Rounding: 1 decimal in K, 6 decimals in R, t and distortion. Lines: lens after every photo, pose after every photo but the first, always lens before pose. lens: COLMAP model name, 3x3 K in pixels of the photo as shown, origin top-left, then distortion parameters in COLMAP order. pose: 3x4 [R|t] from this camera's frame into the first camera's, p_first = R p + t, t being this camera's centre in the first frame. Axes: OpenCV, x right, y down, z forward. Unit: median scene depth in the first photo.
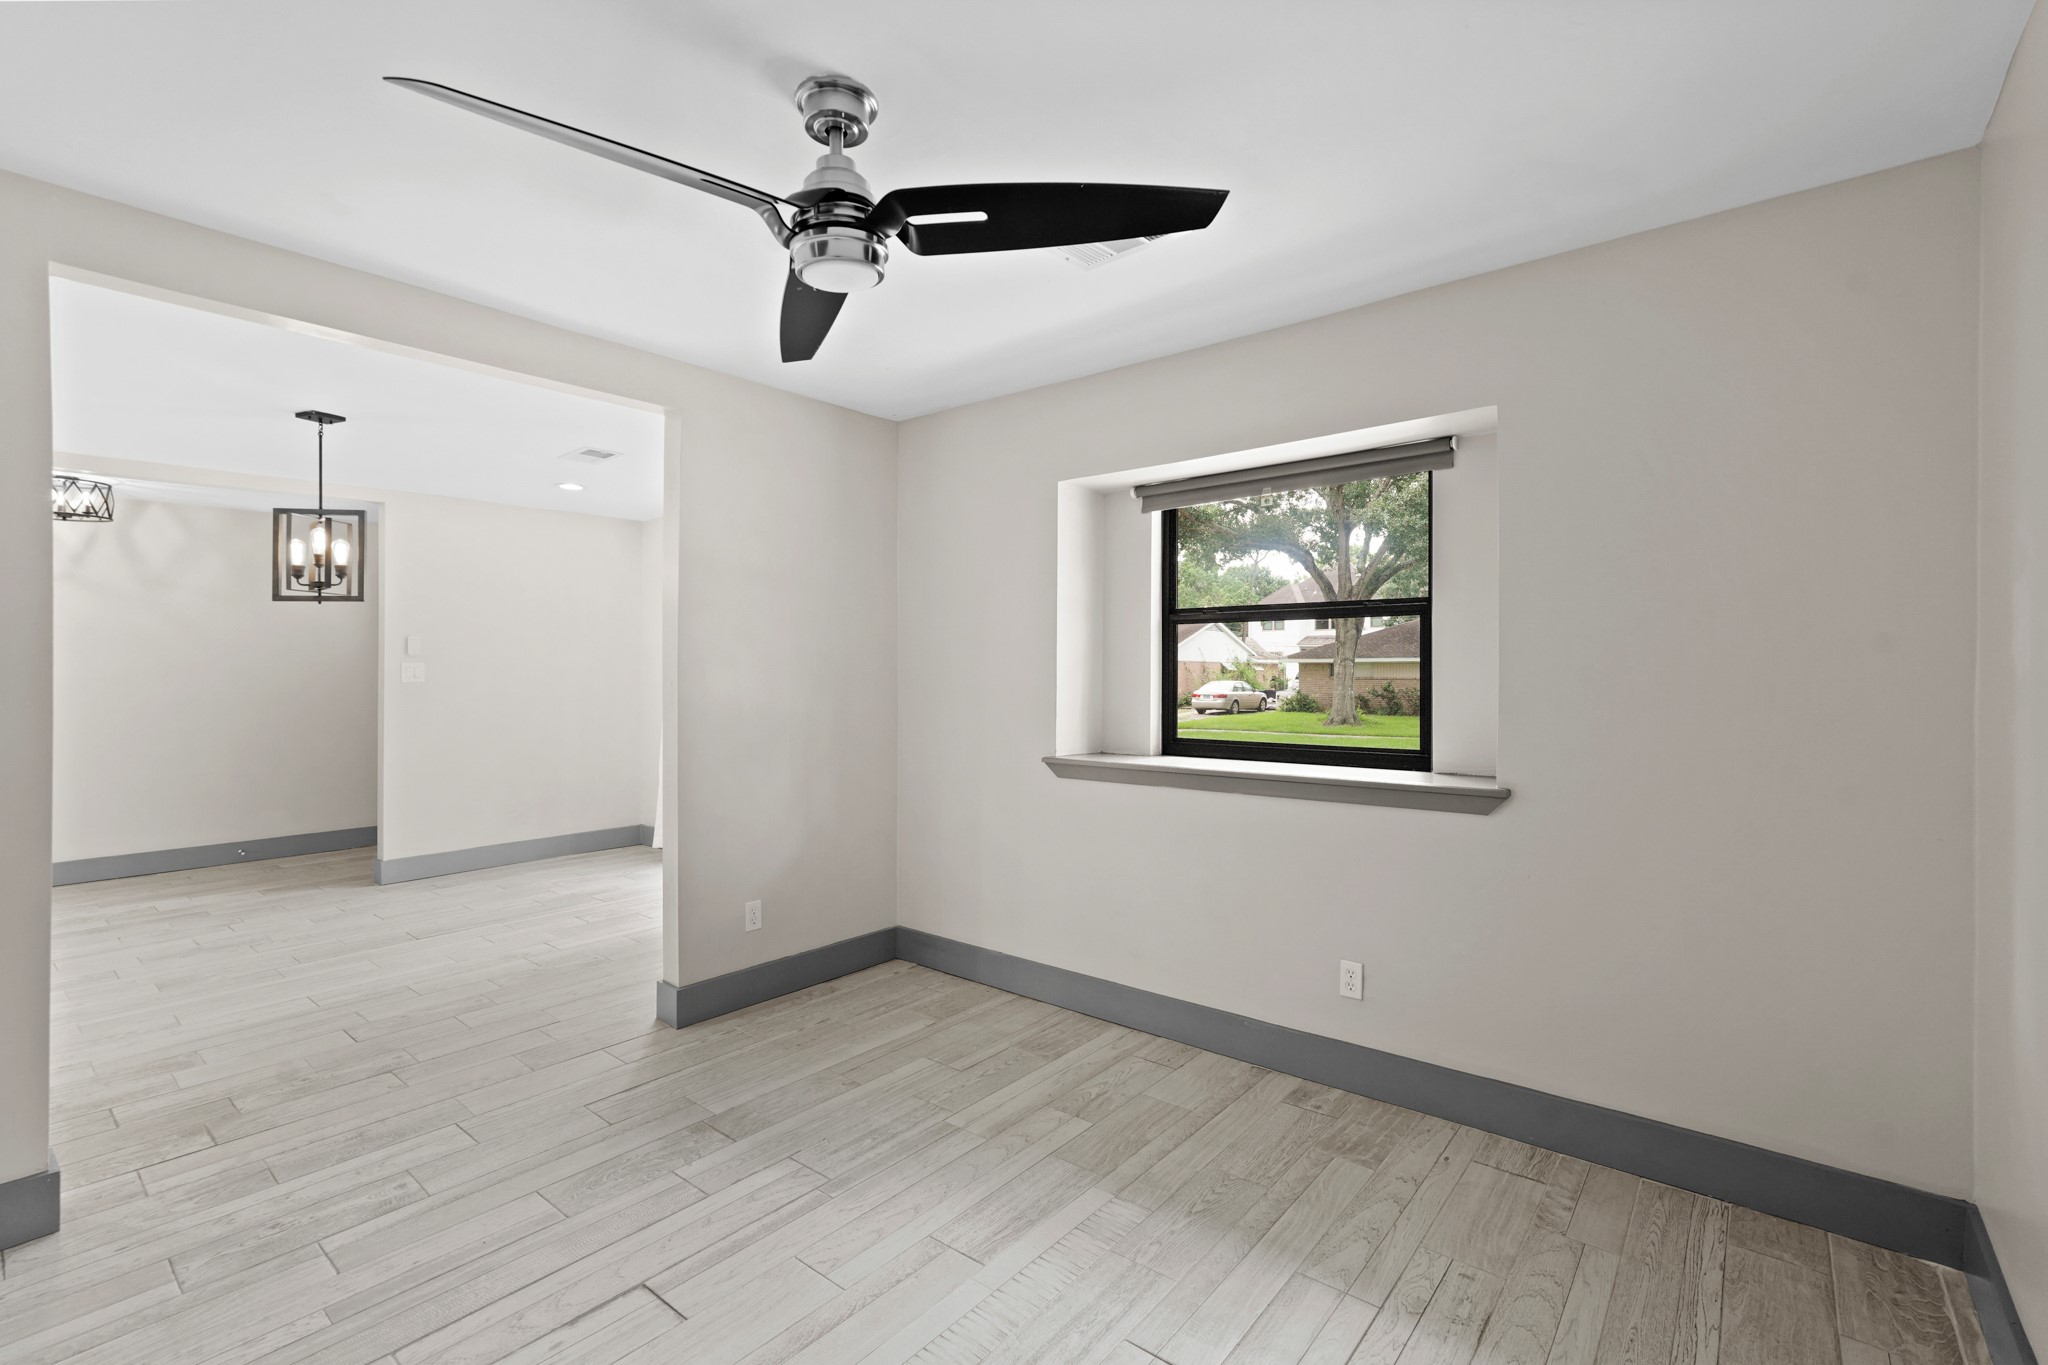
lens RADIAL K [[908.7, 0, 1032.0], [0, 908.7, 669.2], [0, 0, 1]] dist [-0.016132, 0.008524]
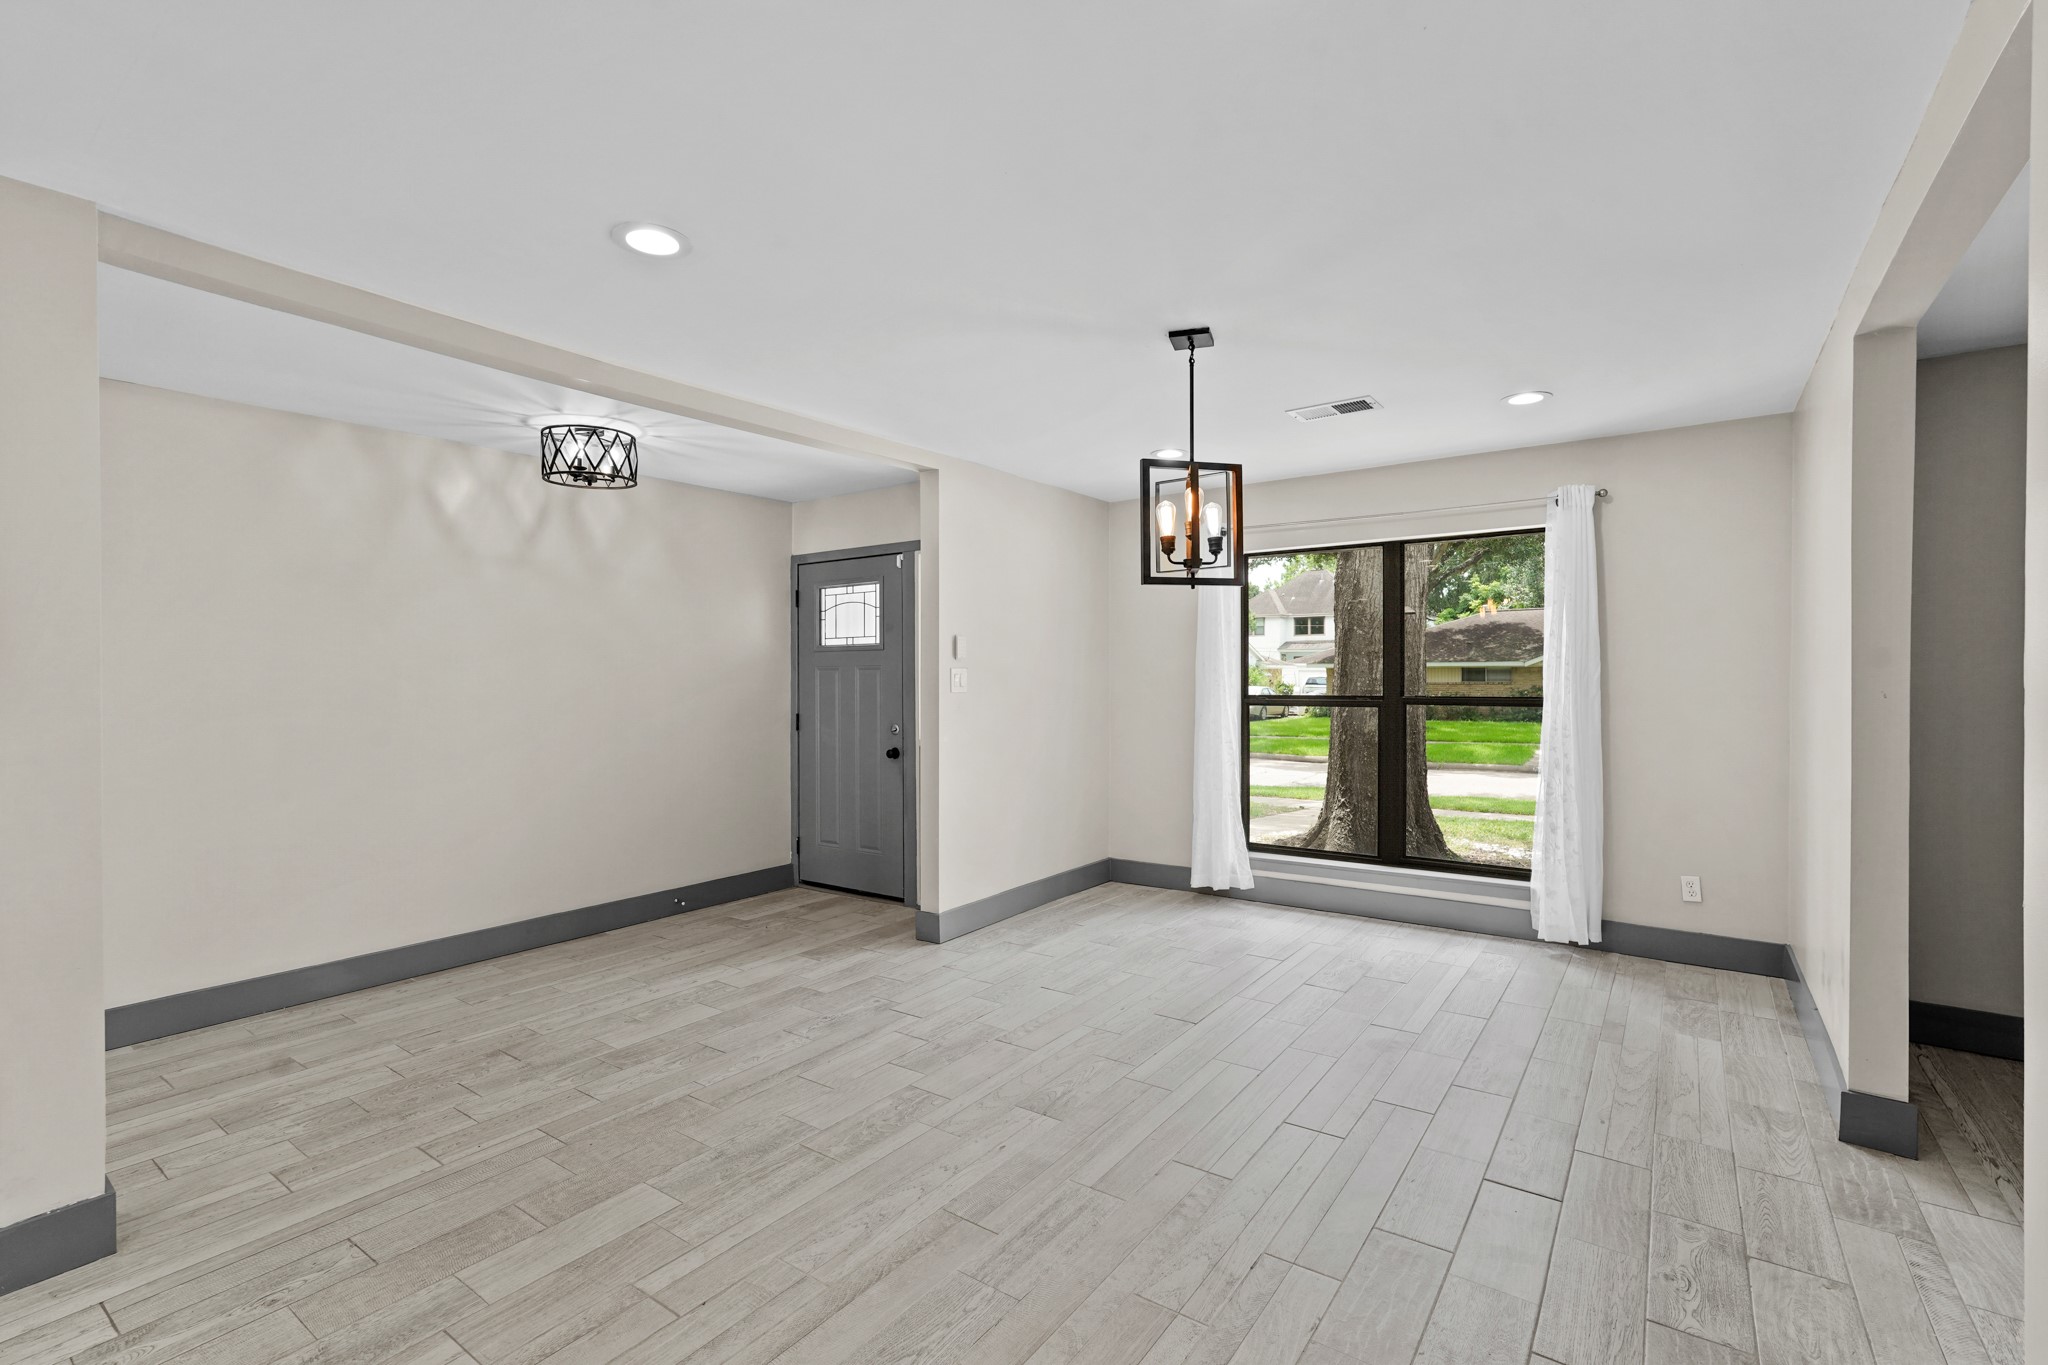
lens RADIAL K [[898.8, 0, 1029.0], [0, 898.8, 691.5], [0, 0, 1]] dist [-0.011688, 0.008743]
pose [[0.998023, -0.001602, 0.062828, -1.116736], [0.000382, 0.999811, 0.019424, -0.001726], [-0.062847, -0.019361, 0.997835, 0.301893]]
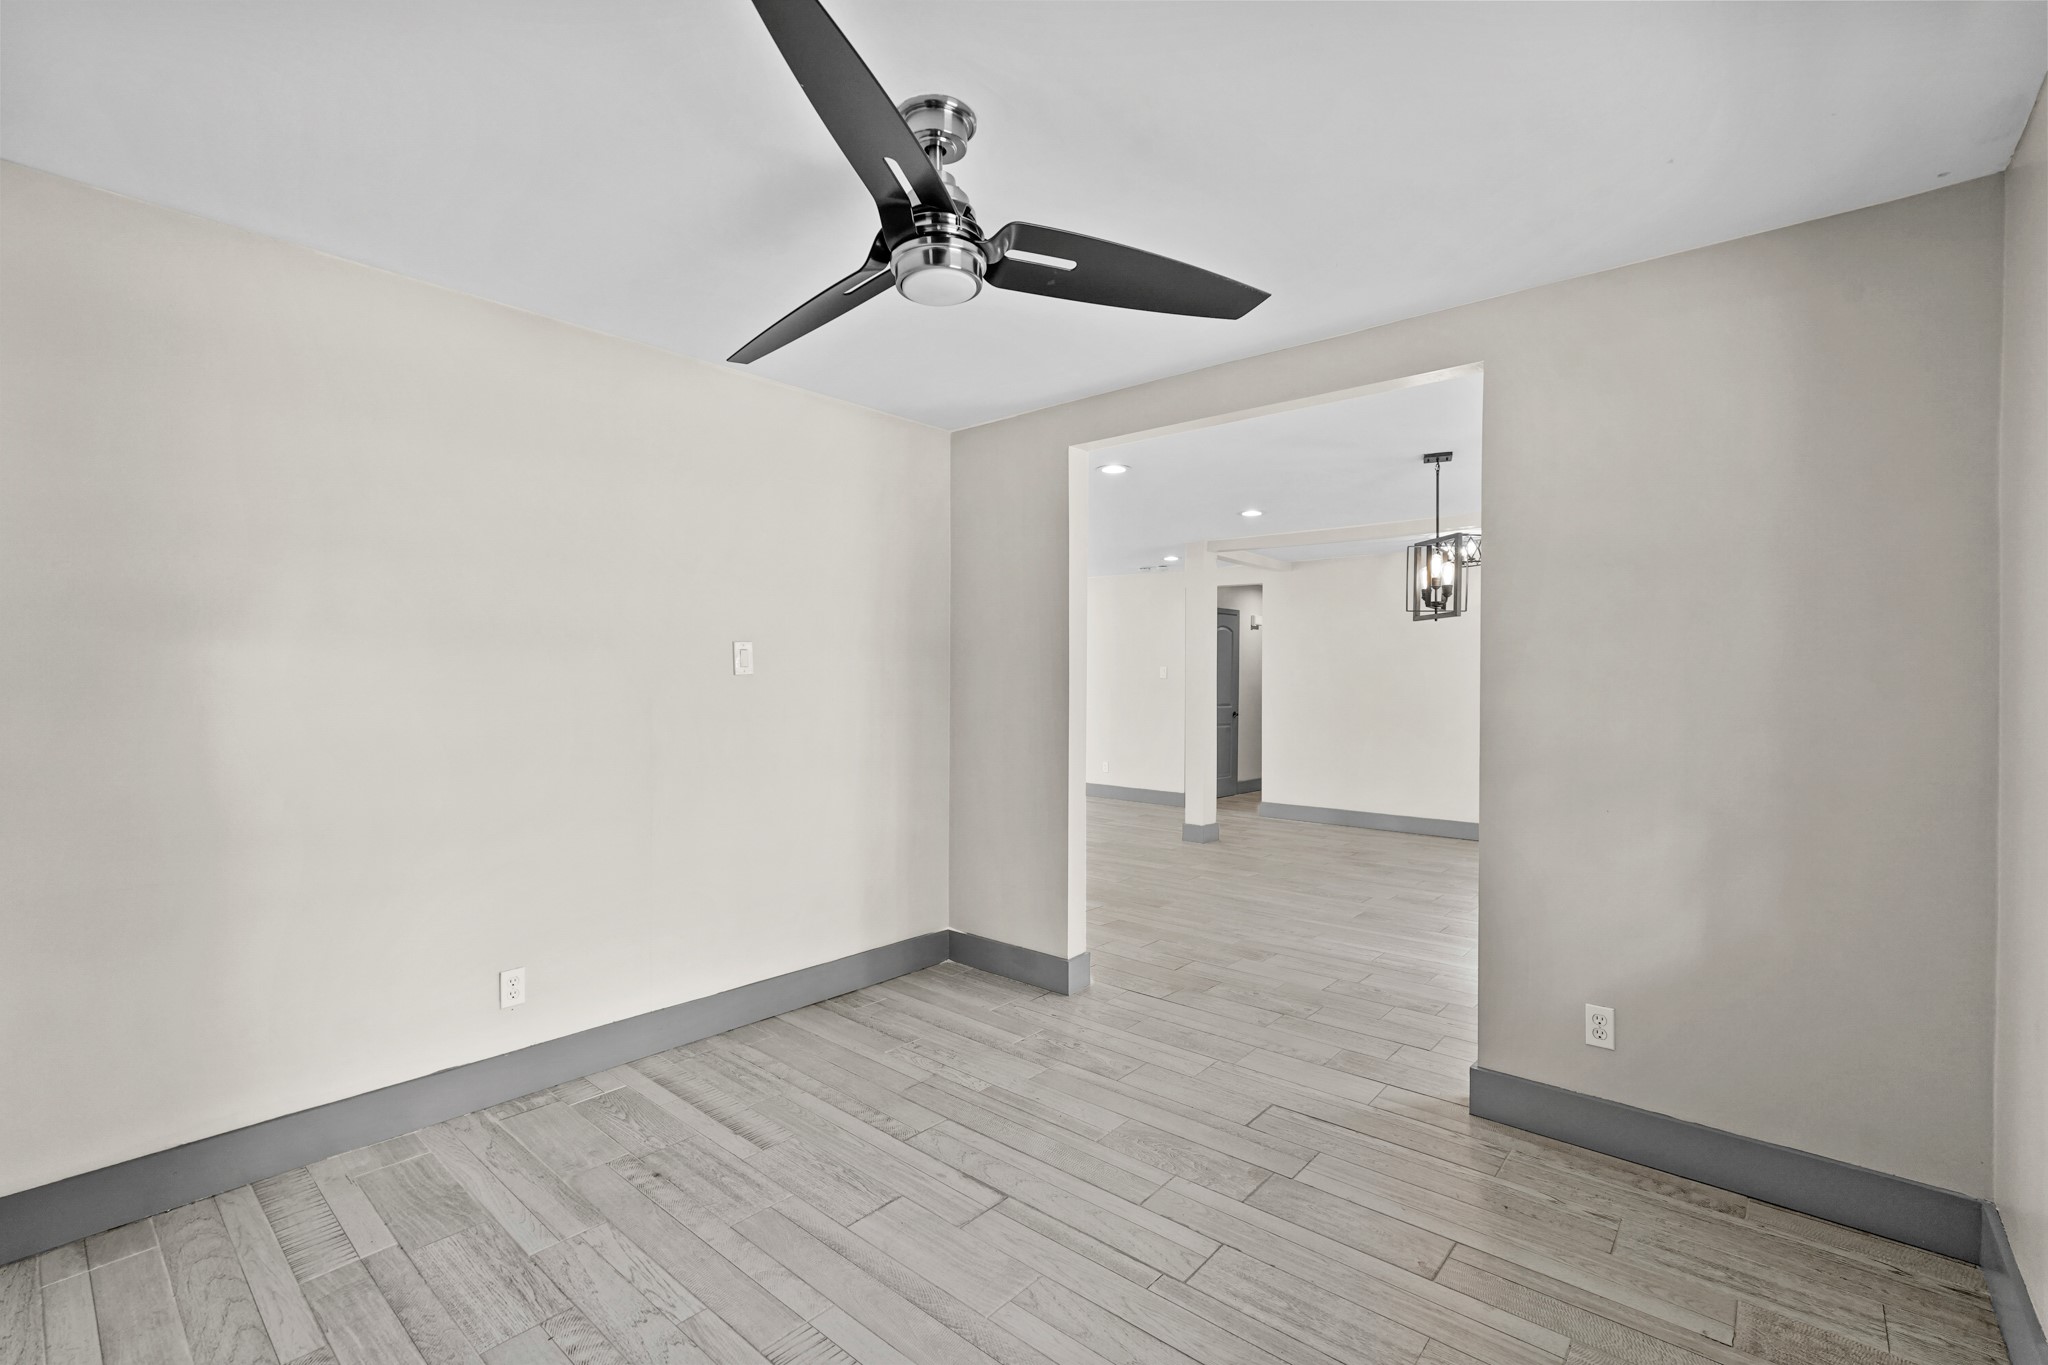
lens RADIAL K [[908.7, 0, 1032.0], [0, 908.7, 669.2], [0, 0, 1]] dist [-0.016132, 0.008524]
pose [[-0.019752, -0.005090, -0.999792, 0.424934], [-0.002745, 0.999984, -0.005037, -0.003929], [0.999801, 0.002645, -0.019766, 0.587345]]
